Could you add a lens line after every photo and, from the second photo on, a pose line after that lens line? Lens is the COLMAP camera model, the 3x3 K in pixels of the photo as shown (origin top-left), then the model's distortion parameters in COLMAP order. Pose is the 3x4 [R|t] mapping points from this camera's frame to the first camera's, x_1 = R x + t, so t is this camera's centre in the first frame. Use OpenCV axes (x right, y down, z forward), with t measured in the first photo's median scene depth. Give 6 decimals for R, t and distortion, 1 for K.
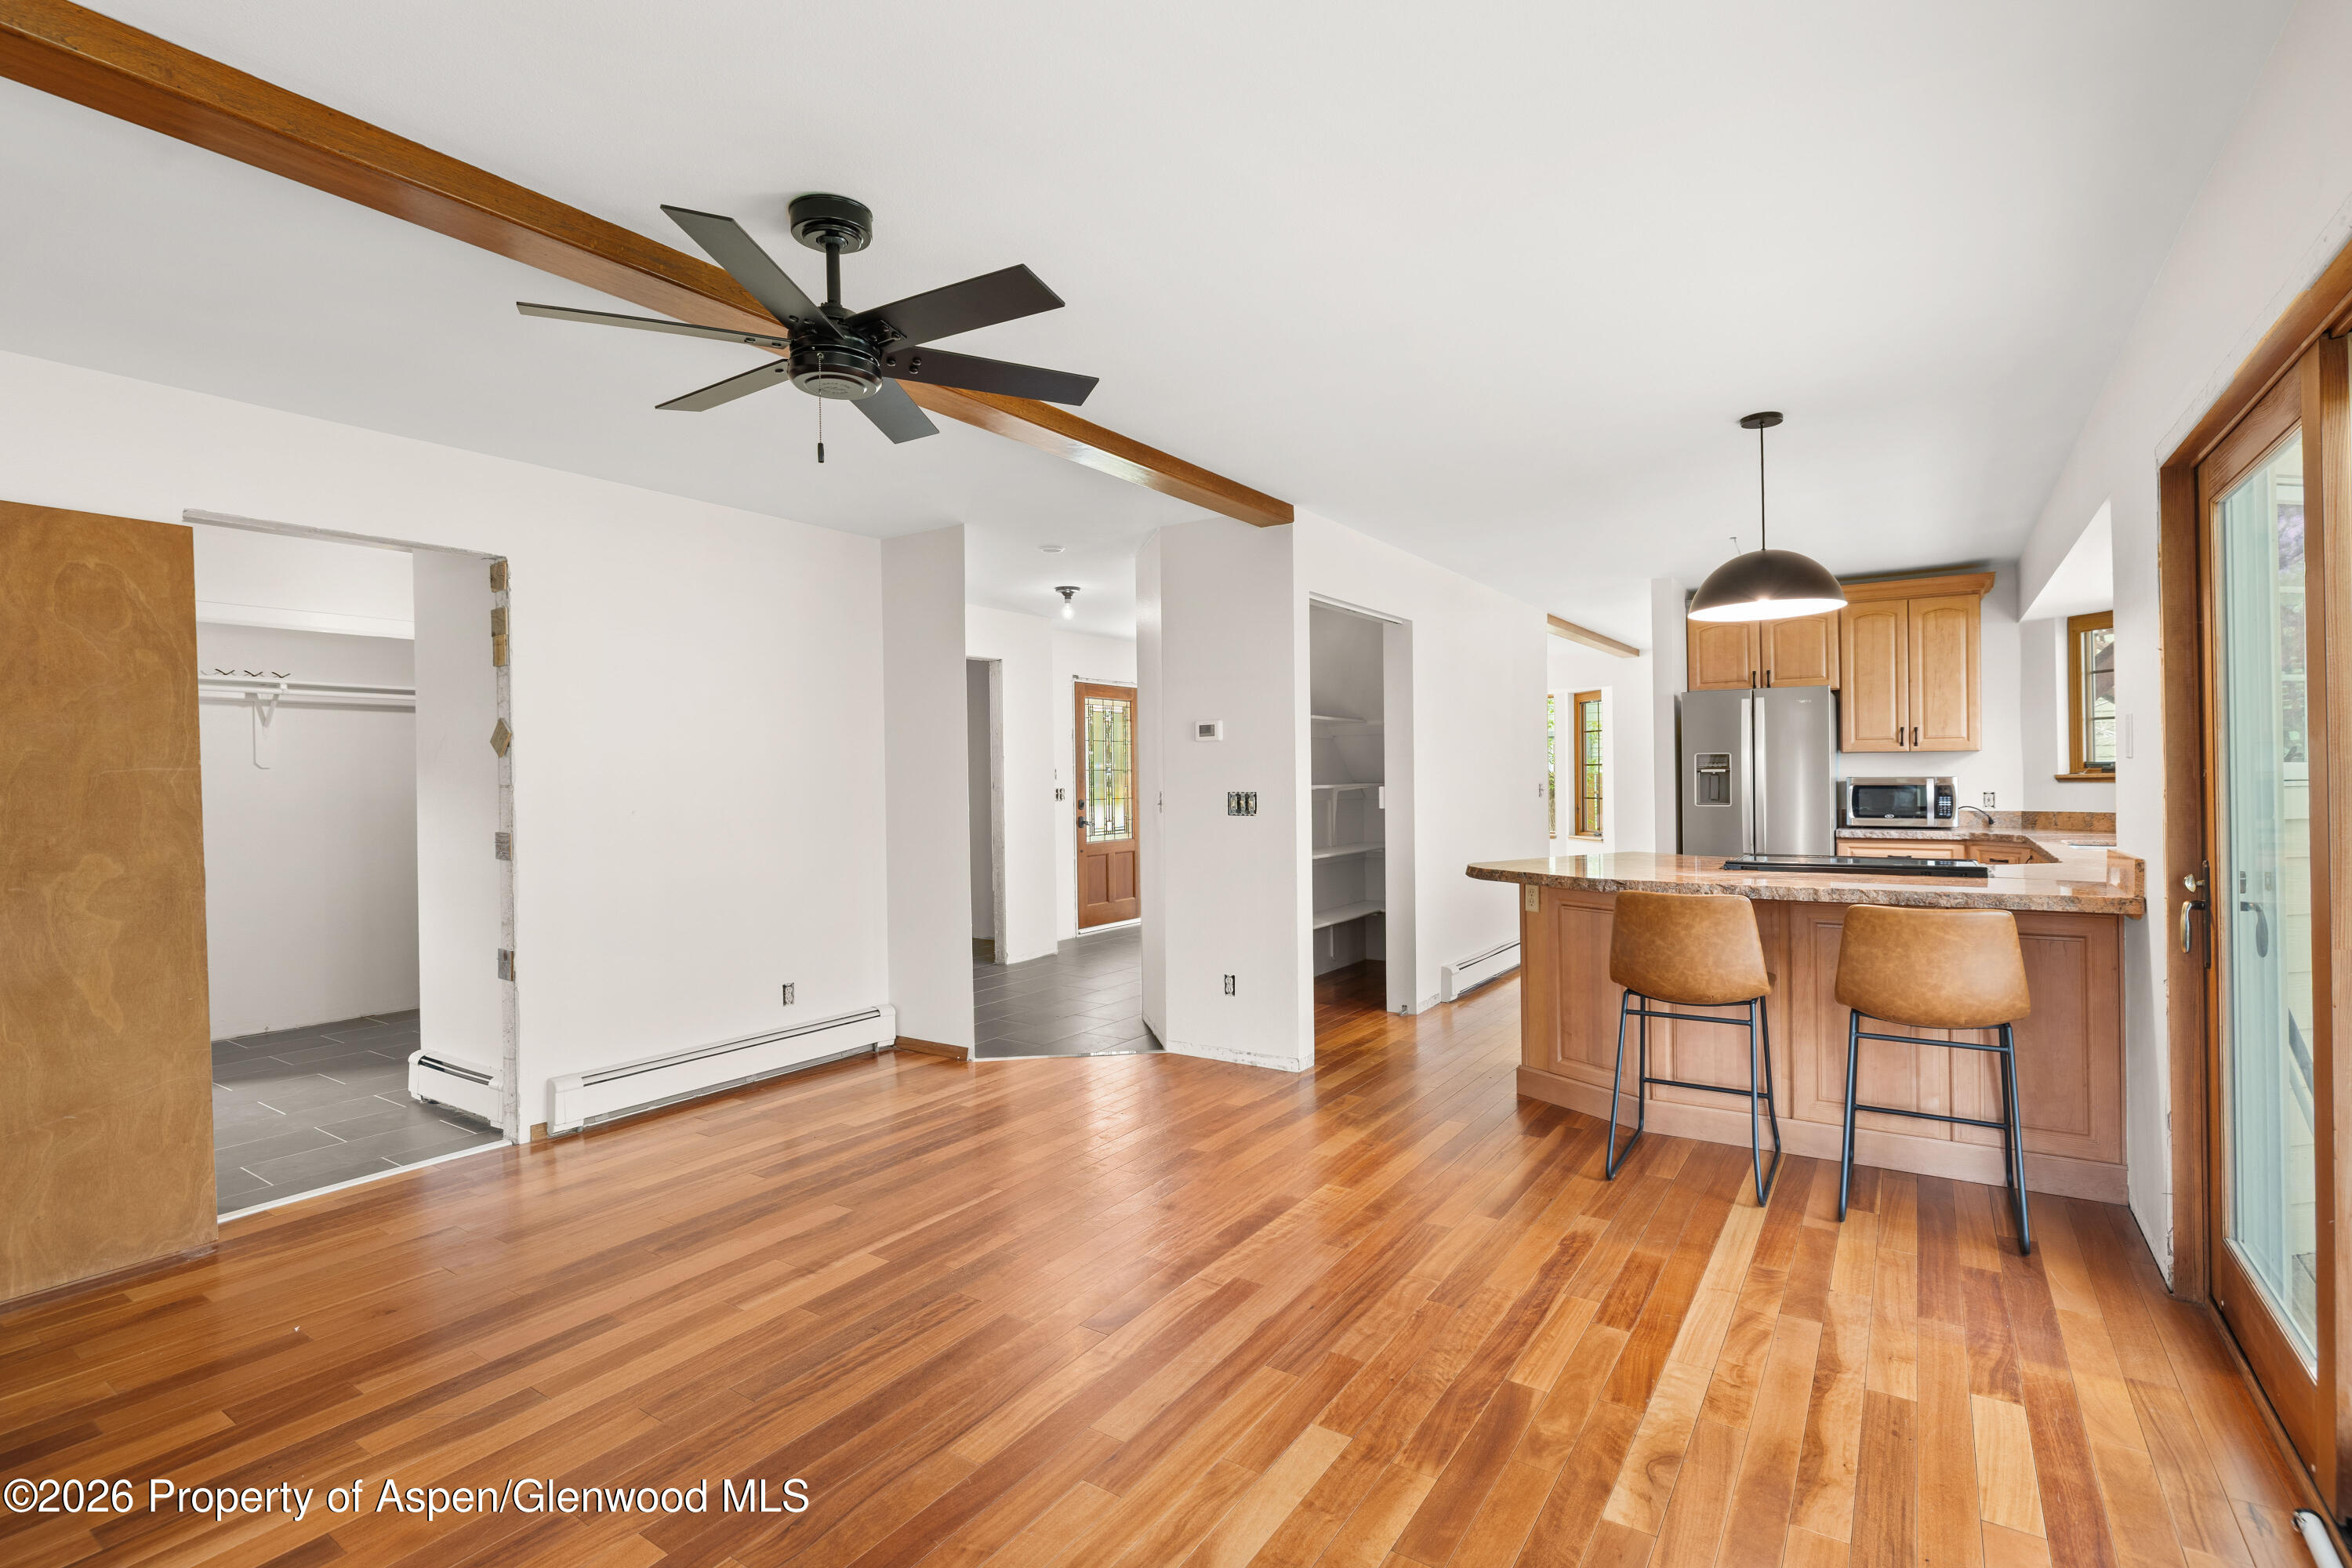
lens RADIAL K [[1108.3, 0, 1193.3], [0, 1108.3, 774.4], [0, 0, 1]] dist [-0.005036, 0.000303]
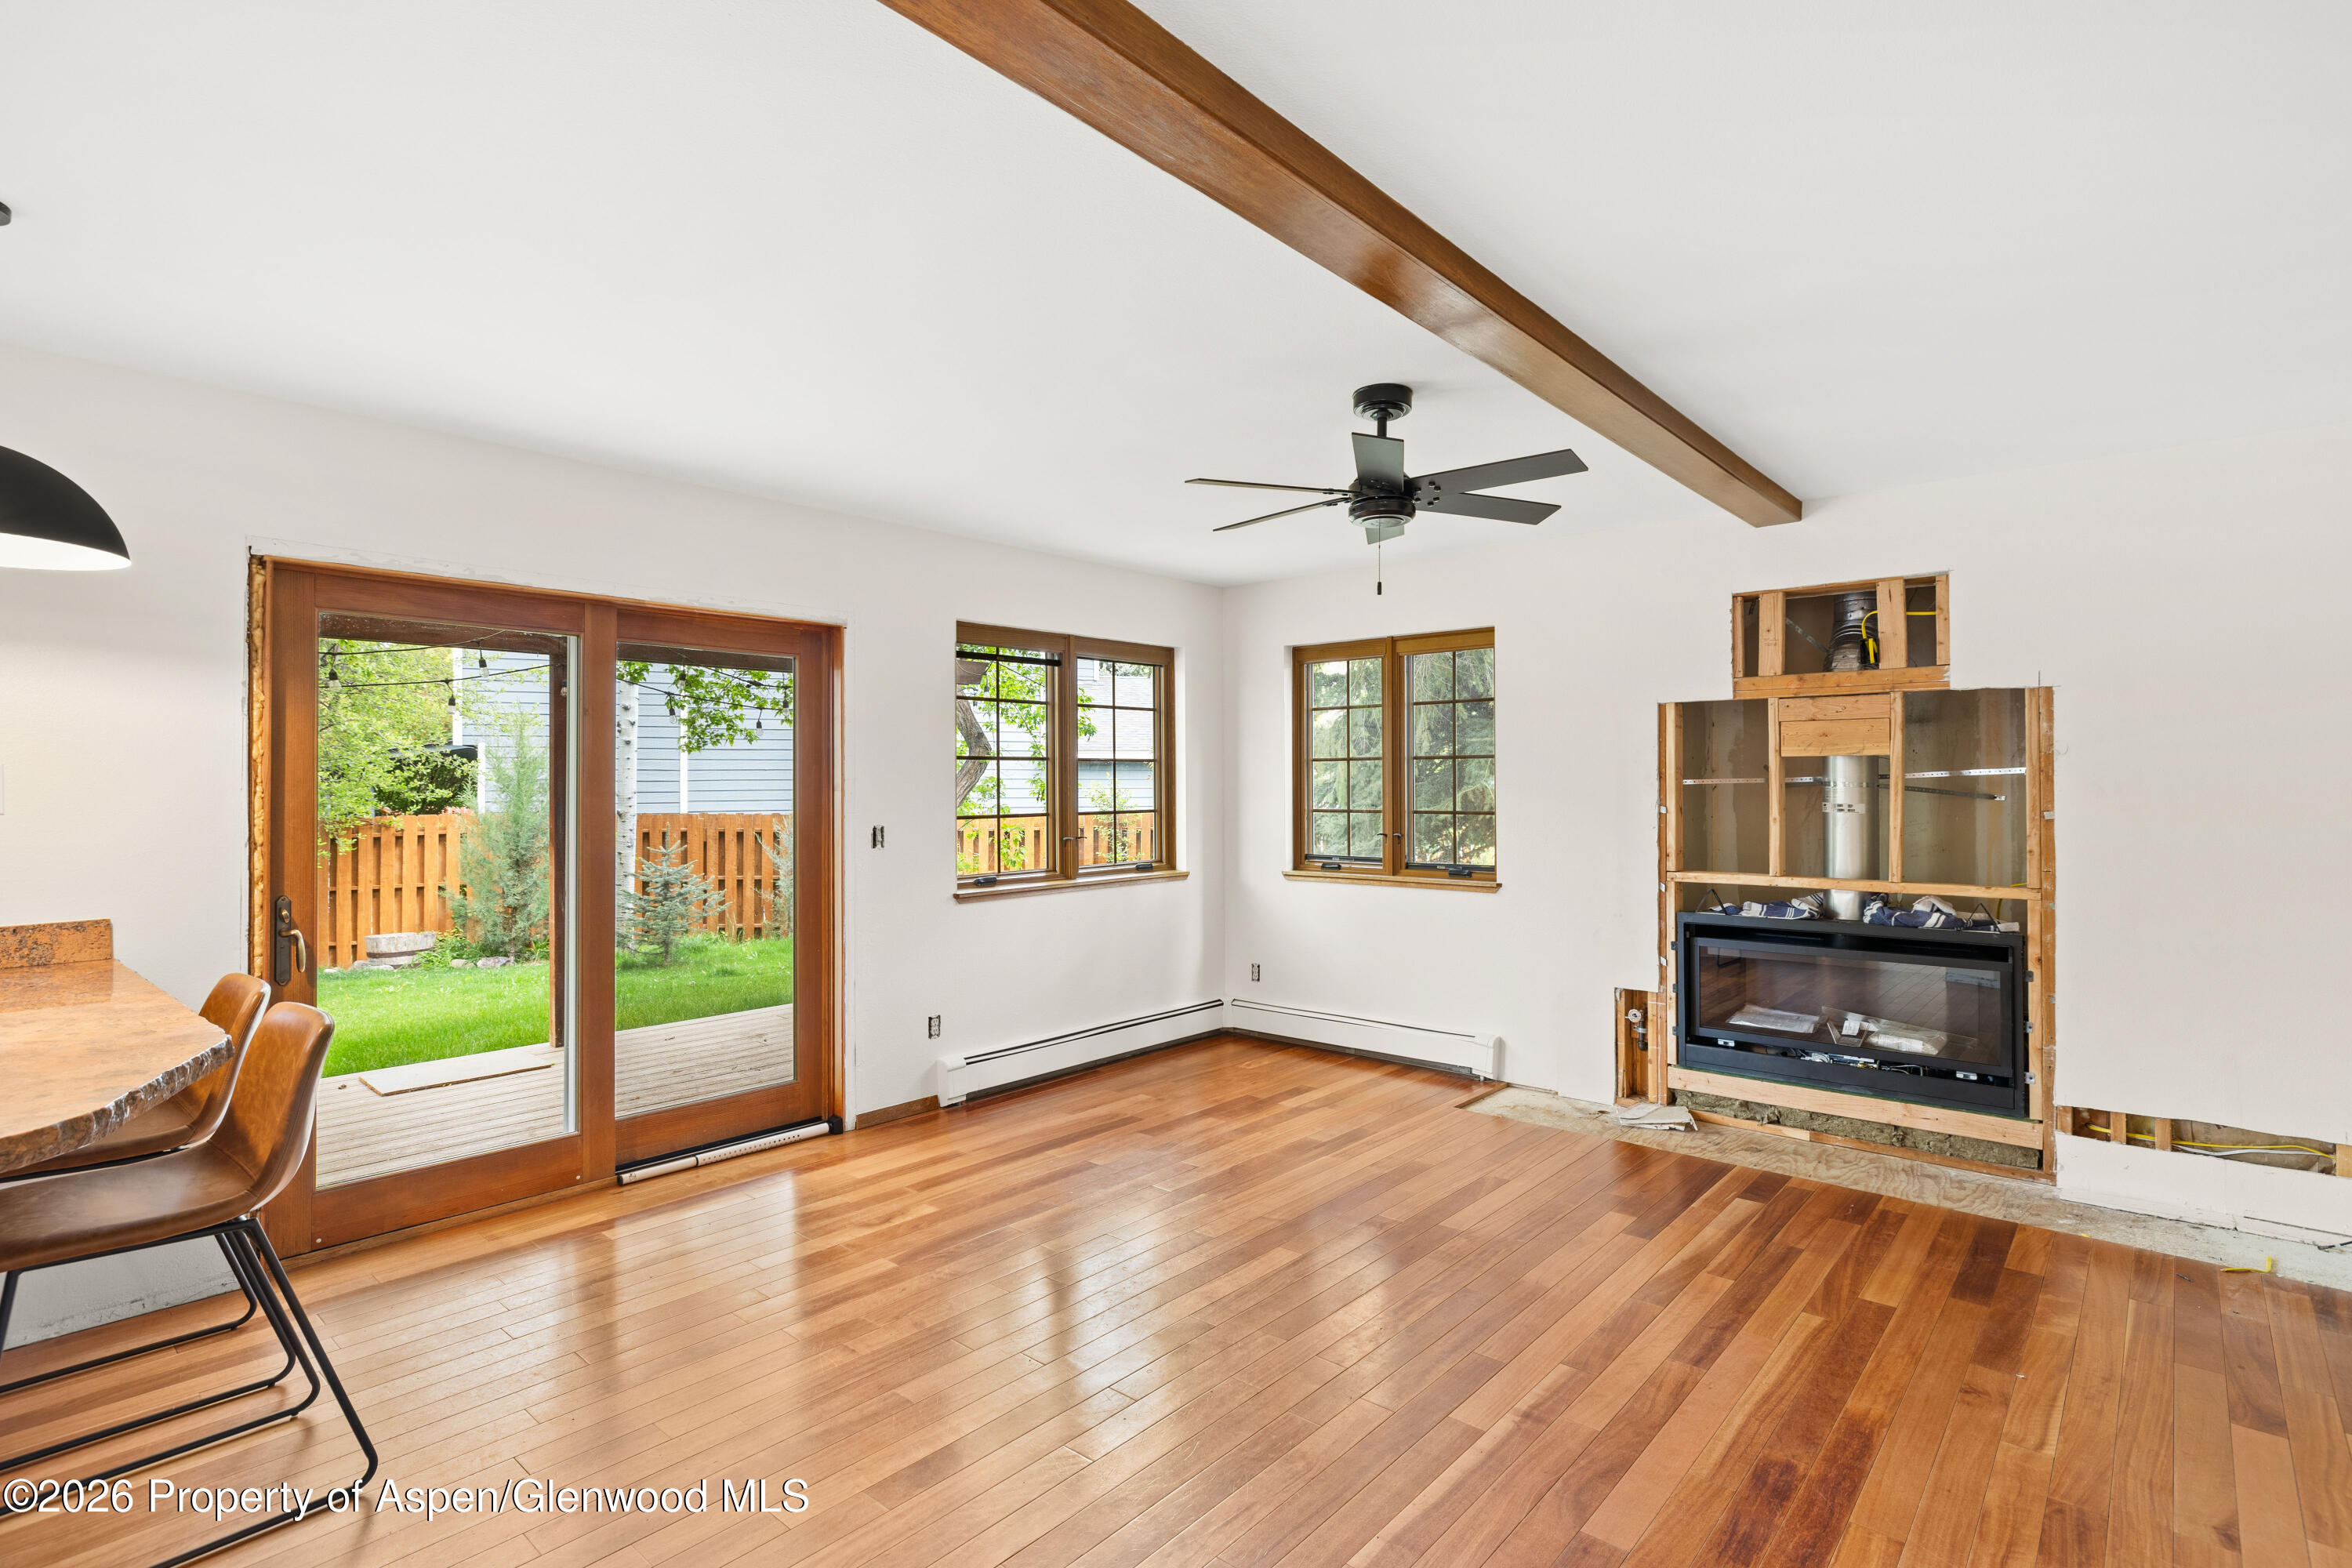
lens RADIAL K [[1108.3, 0, 1168.3], [0, 1108.3, 788.7], [0, 0, 1]] dist [-0.005036, 0.000303]
pose [[-0.989423, 0.015881, 0.144188, -0.145491], [0.016020, 0.999872, -0.000198, -0.016027], [-0.144173, 0.002114, -0.989550, 1.369283]]
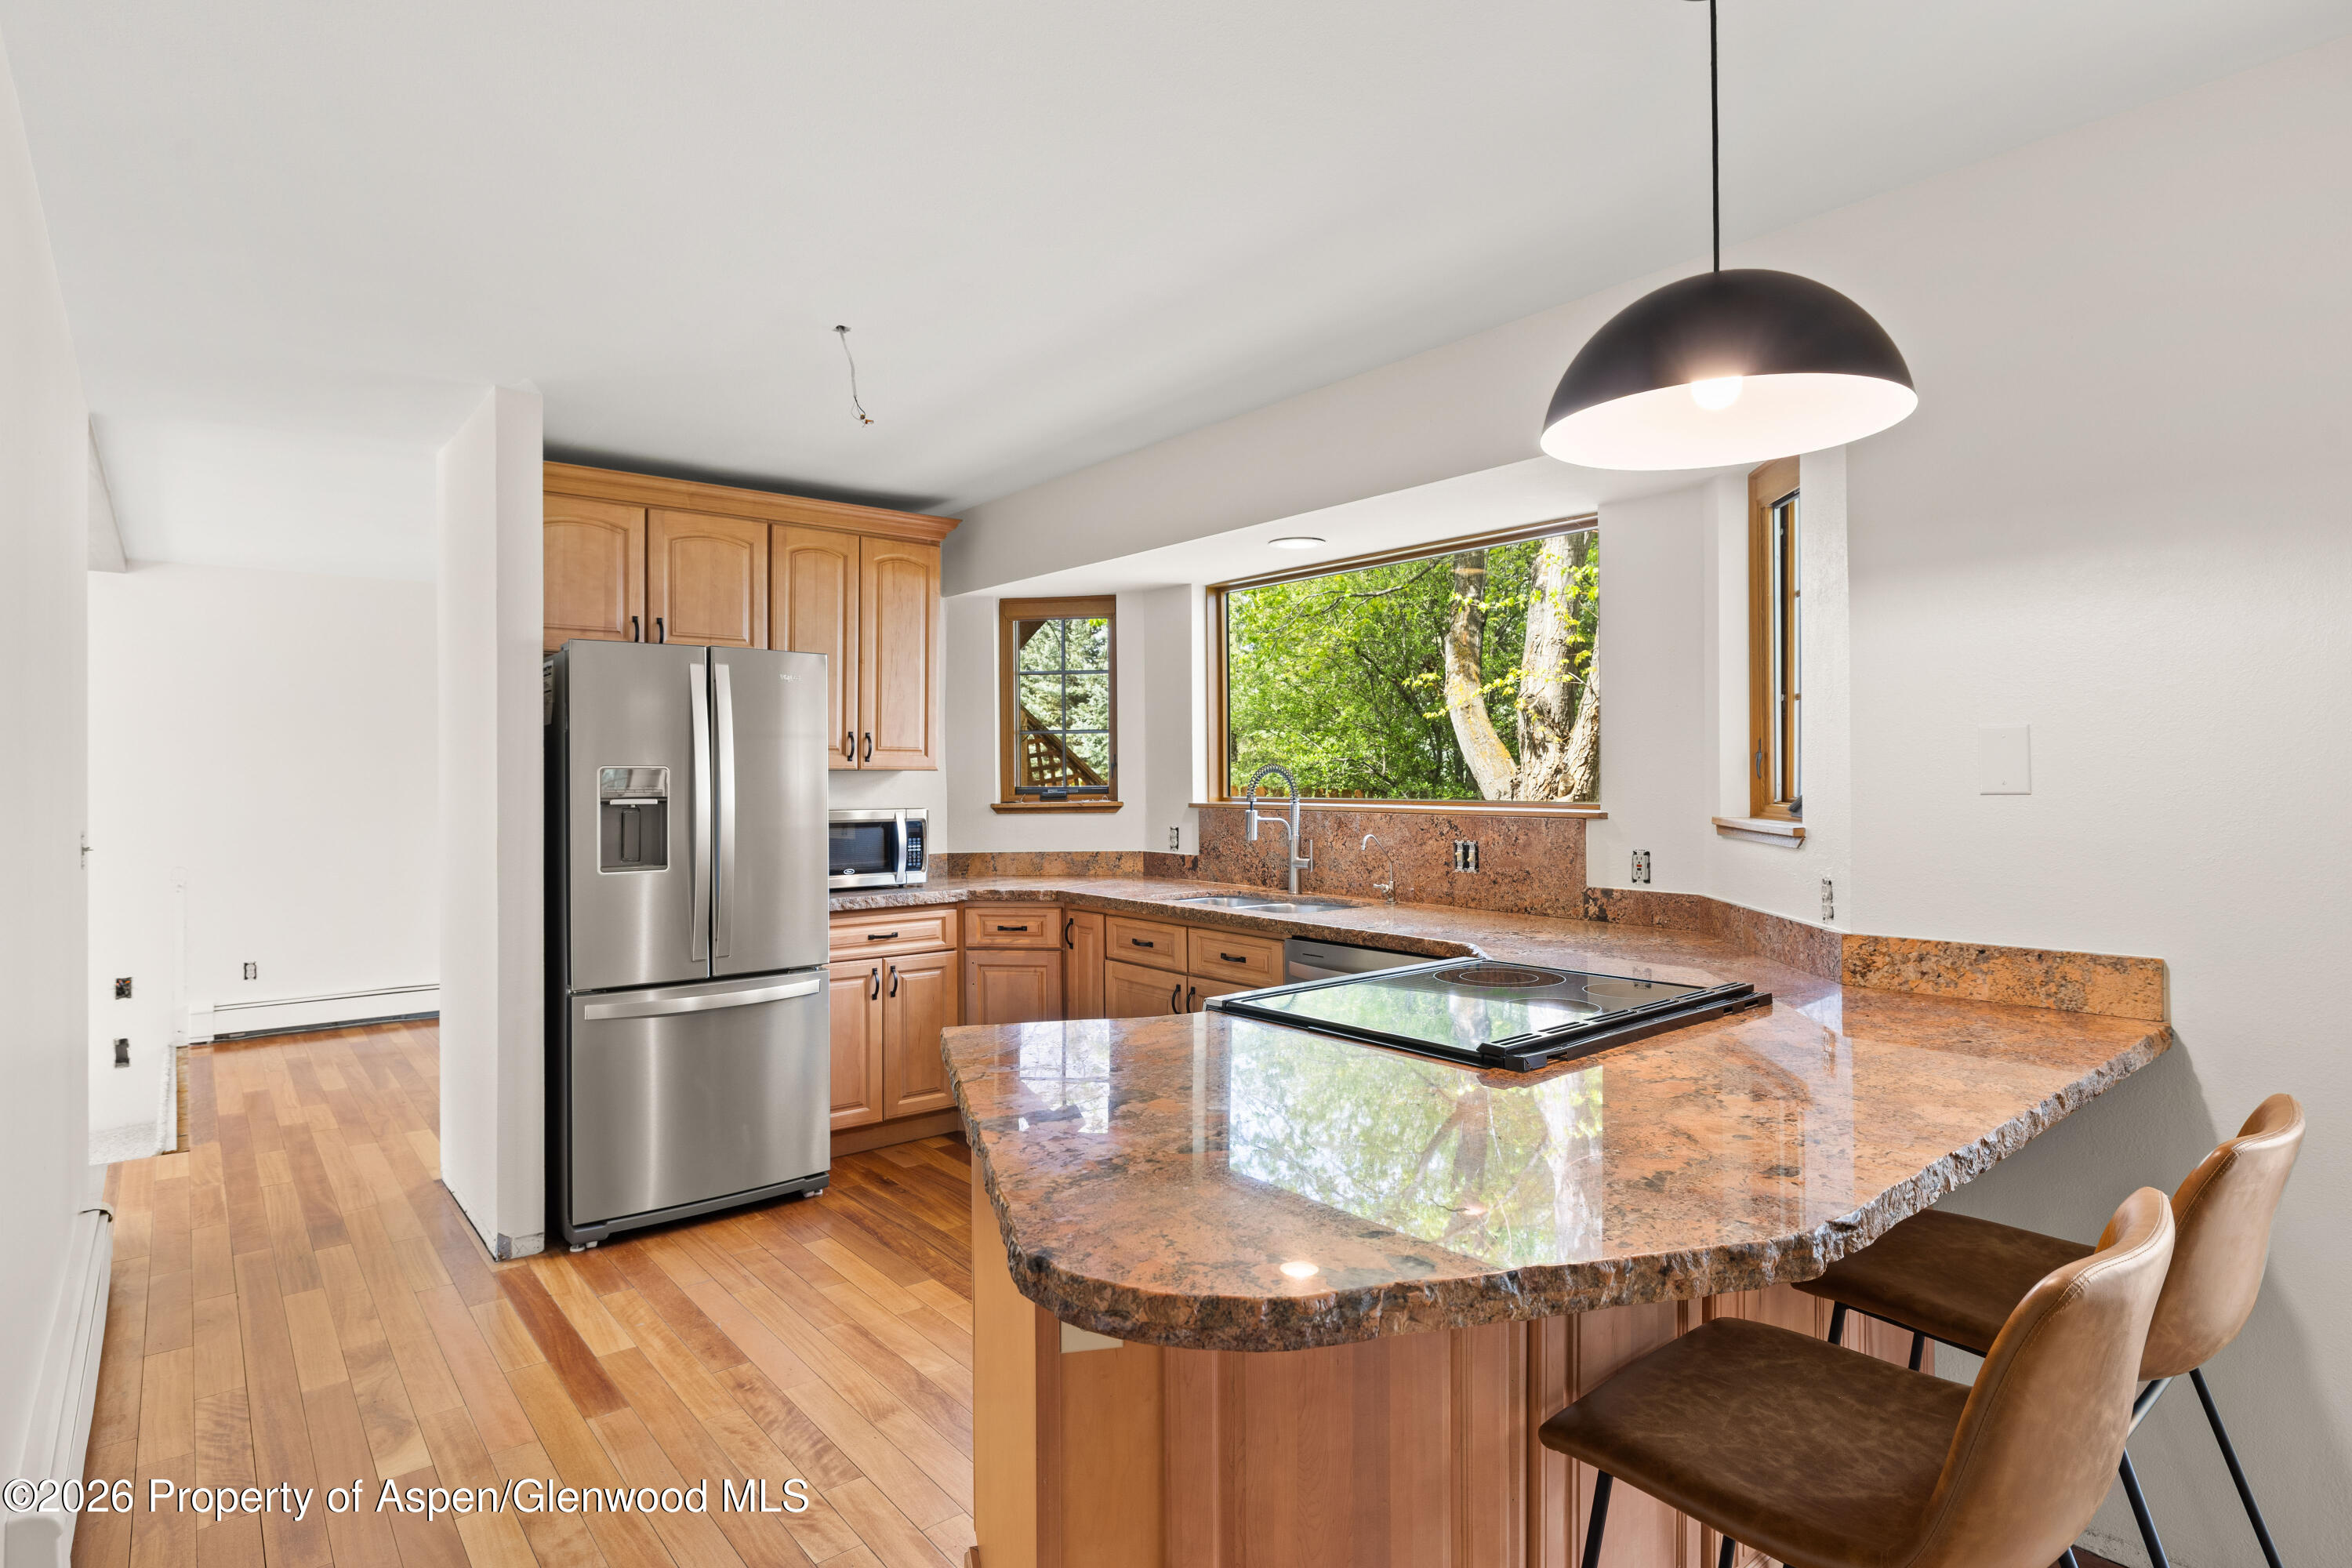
lens RADIAL K [[1206.6, 0, 1182.4], [0, 1206.6, 780.8], [0, 0, 1]] dist [-0.005197, -0.000474]
pose [[0.294519, 0.007575, 0.955615, 0.041692], [0.001681, 0.999963, -0.008445, -0.013246], [-0.955644, 0.004093, 0.294496, 1.001314]]
